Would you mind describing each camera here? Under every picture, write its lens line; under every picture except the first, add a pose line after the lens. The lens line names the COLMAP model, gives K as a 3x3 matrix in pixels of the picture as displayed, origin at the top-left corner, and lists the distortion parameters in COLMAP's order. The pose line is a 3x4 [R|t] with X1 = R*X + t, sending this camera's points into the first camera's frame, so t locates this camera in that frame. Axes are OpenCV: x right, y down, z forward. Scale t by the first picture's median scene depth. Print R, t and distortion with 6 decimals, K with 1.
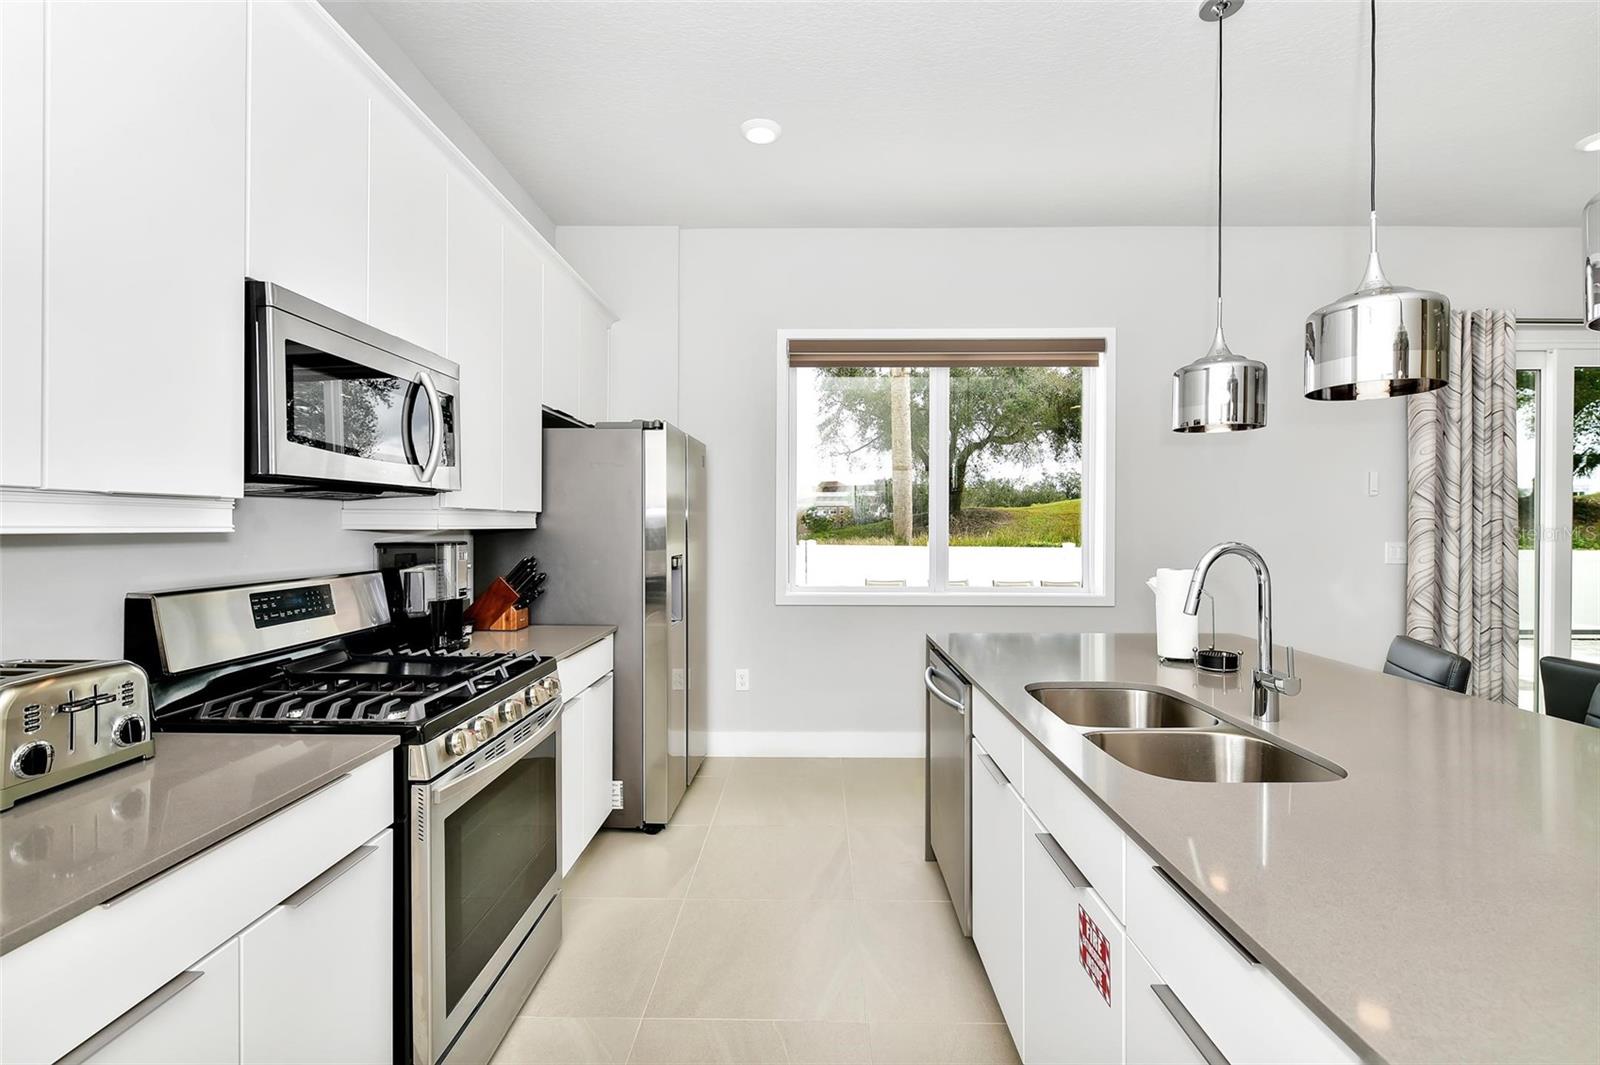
lens RADIAL K [[698.6, 0, 803.0], [0, 698.6, 526.3], [0, 0, 1]] dist [0.006527, -0.004270]
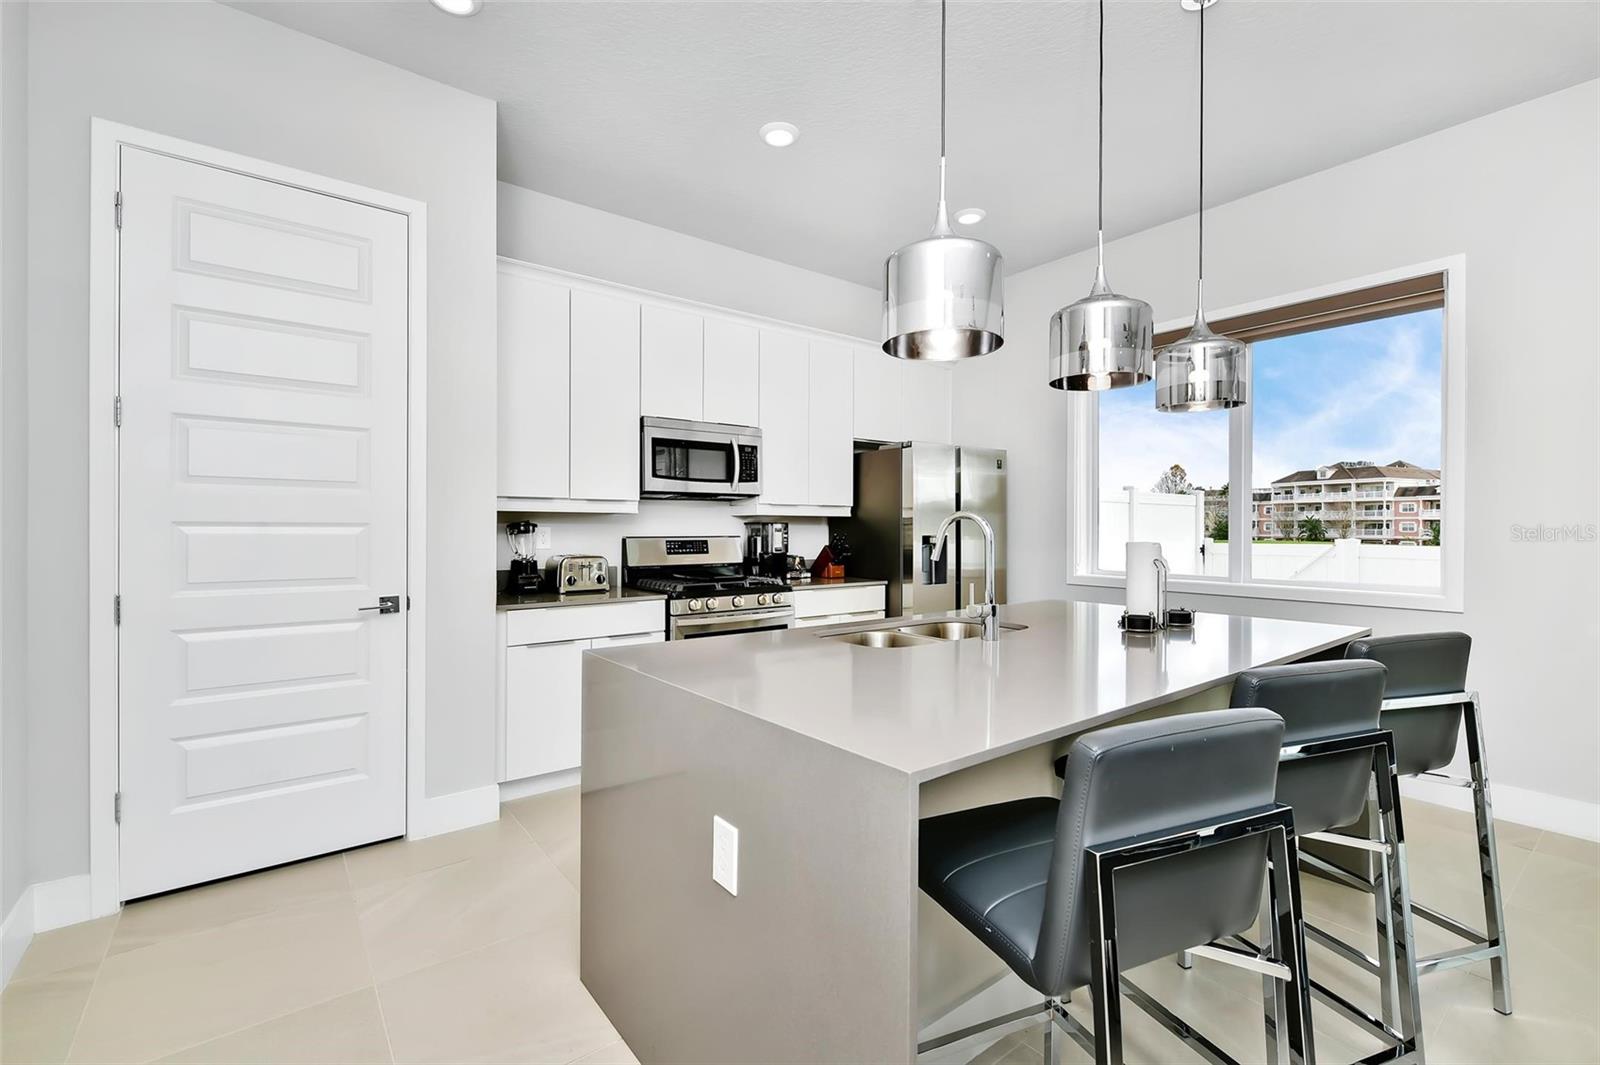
lens RADIAL K [[698.6, 0, 808.4], [0, 698.6, 530.8], [0, 0, 1]] dist [0.006527, -0.004270]
pose [[0.619120, 0.005050, -0.785280, 1.421746], [-0.004099, 0.999986, 0.003199, 0.054384], [0.785286, 0.001238, 0.619132, -0.107545]]
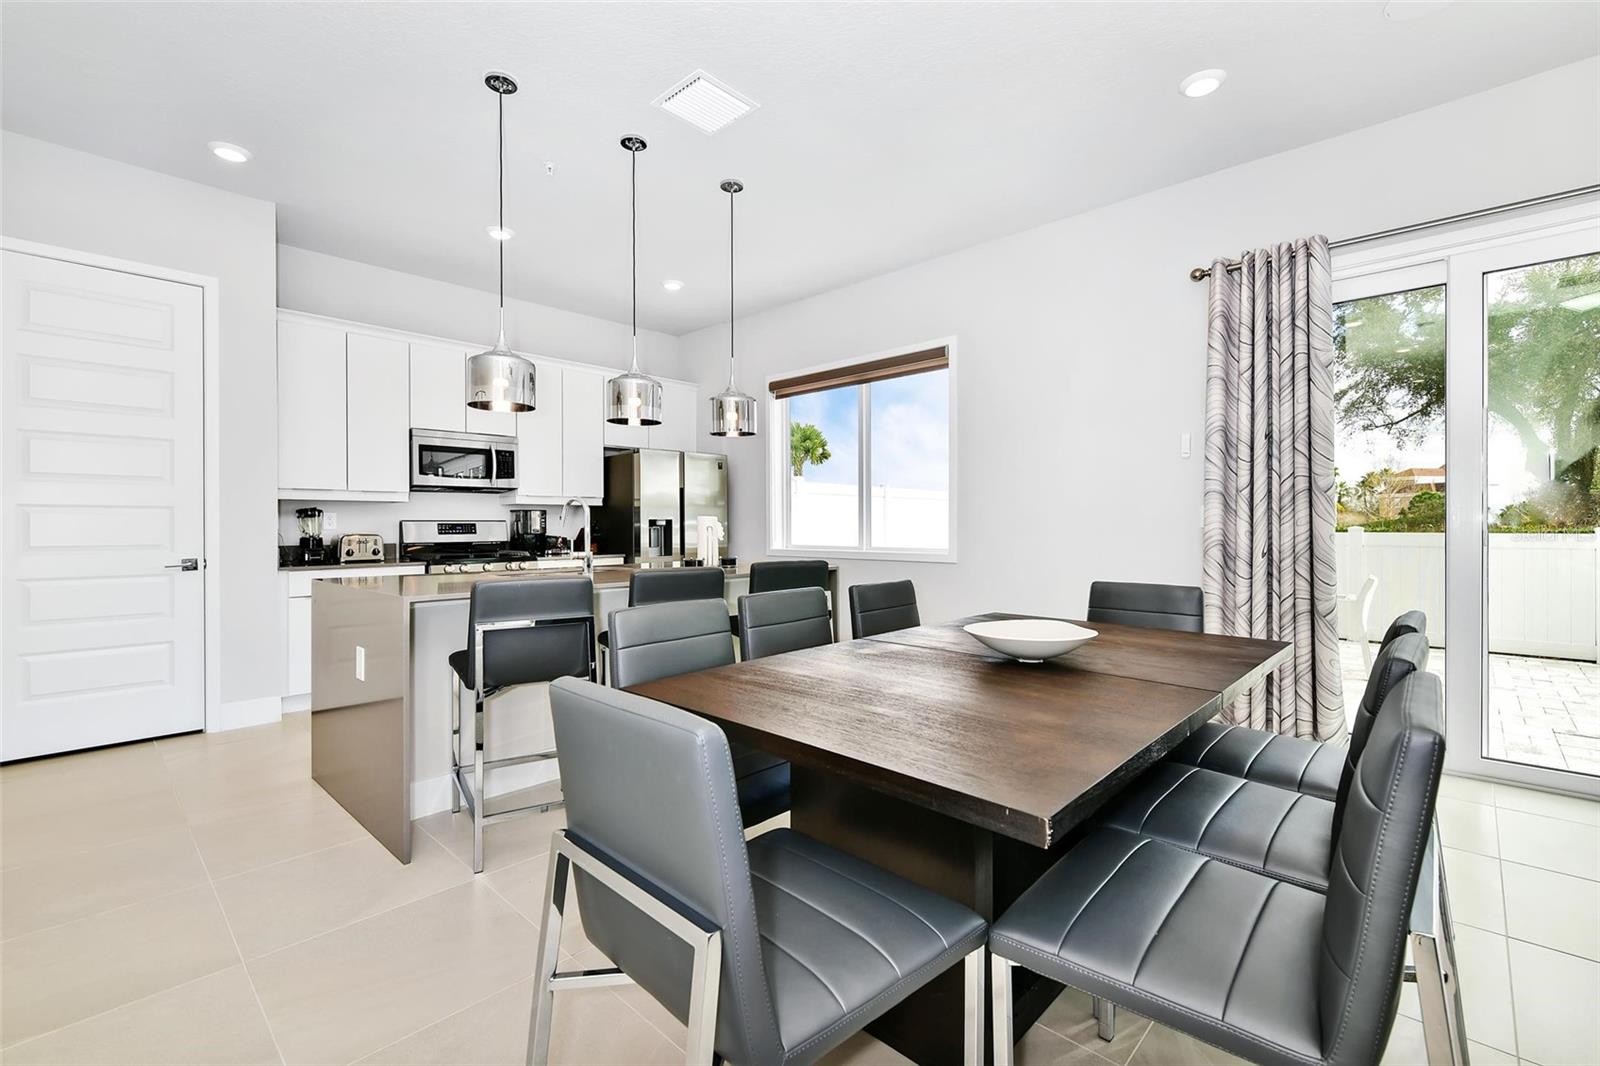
lens RADIAL K [[698.6, 0, 806.9], [0, 698.6, 528.5], [0, 0, 1]] dist [0.006527, -0.004270]
pose [[0.729227, 0.000815, -0.684272, 2.580030], [0.002280, 0.999991, 0.003621, 0.113555], [0.684268, -0.004201, 0.729218, -0.153246]]
